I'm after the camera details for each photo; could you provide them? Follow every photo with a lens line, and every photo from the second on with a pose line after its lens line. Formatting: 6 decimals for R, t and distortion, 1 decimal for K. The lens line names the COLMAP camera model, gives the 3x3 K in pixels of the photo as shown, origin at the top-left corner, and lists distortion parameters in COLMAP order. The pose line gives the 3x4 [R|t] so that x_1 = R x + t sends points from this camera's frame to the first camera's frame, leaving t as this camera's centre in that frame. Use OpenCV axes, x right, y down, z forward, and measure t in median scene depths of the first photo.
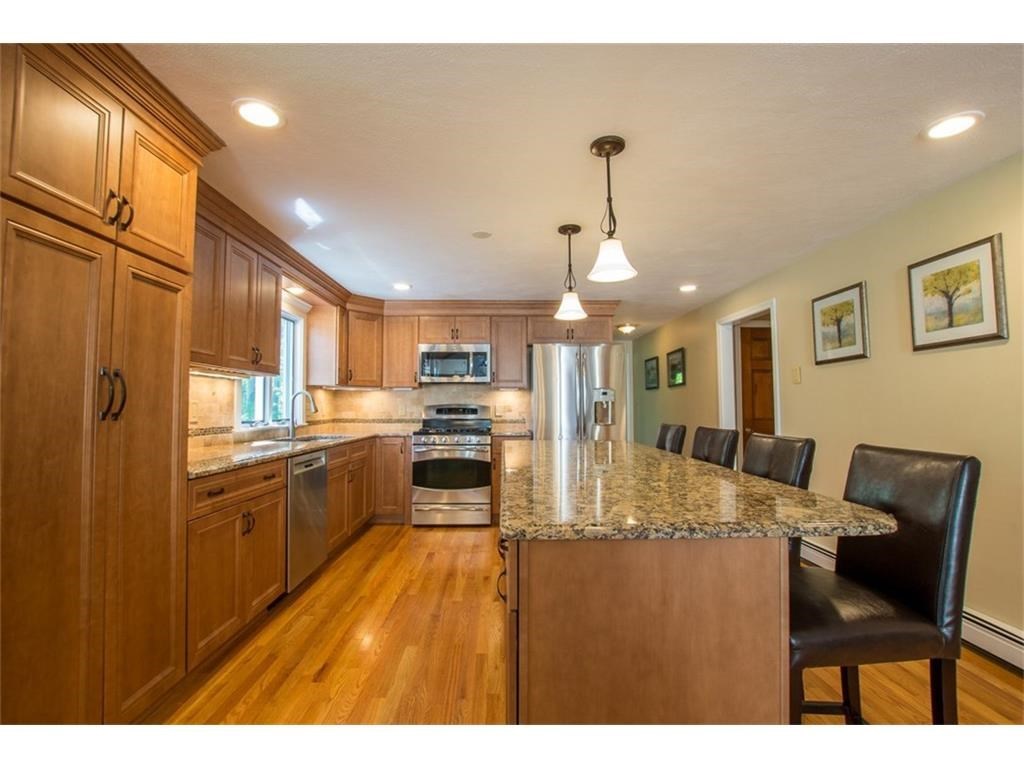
lens RADIAL K [[456.6, 0, 502.7], [0, 456.6, 385.2], [0, 0, 1]] dist [-0.040324, 0.005377]
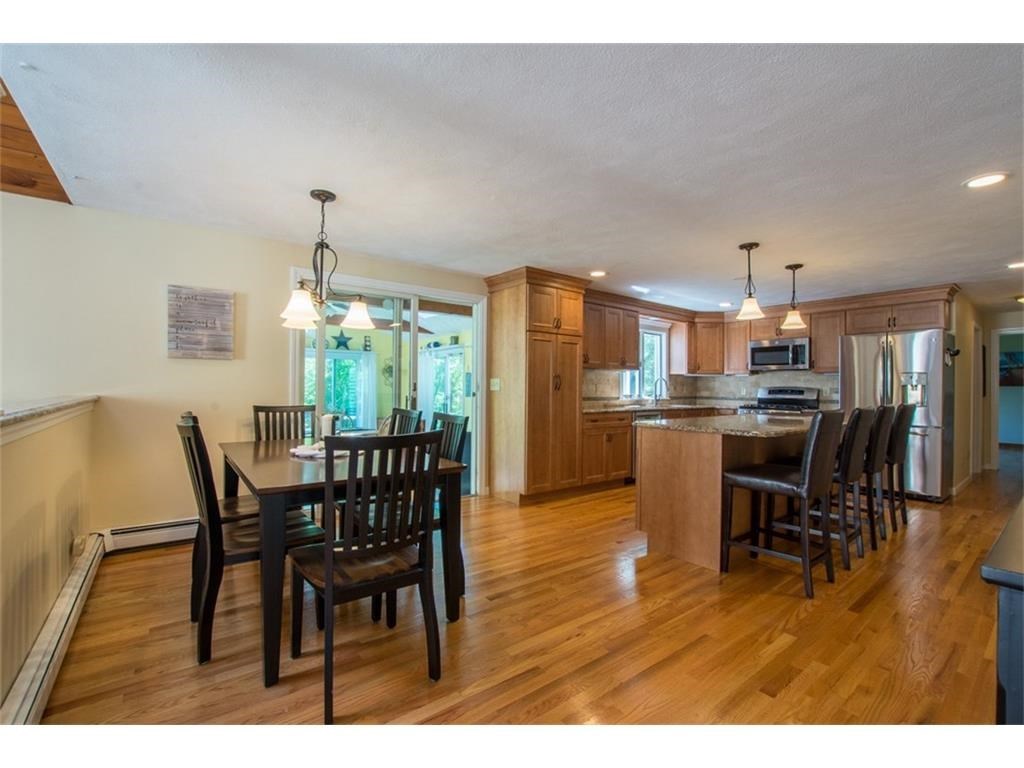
lens RADIAL K [[456.6, 0, 508.2], [0, 456.6, 388.3], [0, 0, 1]] dist [-0.040324, 0.005377]
pose [[0.601219, 0.007444, -0.799050, 0.748184], [0.027427, 0.999175, 0.029944, -0.020580], [0.798614, -0.039918, 0.600519, -0.612775]]
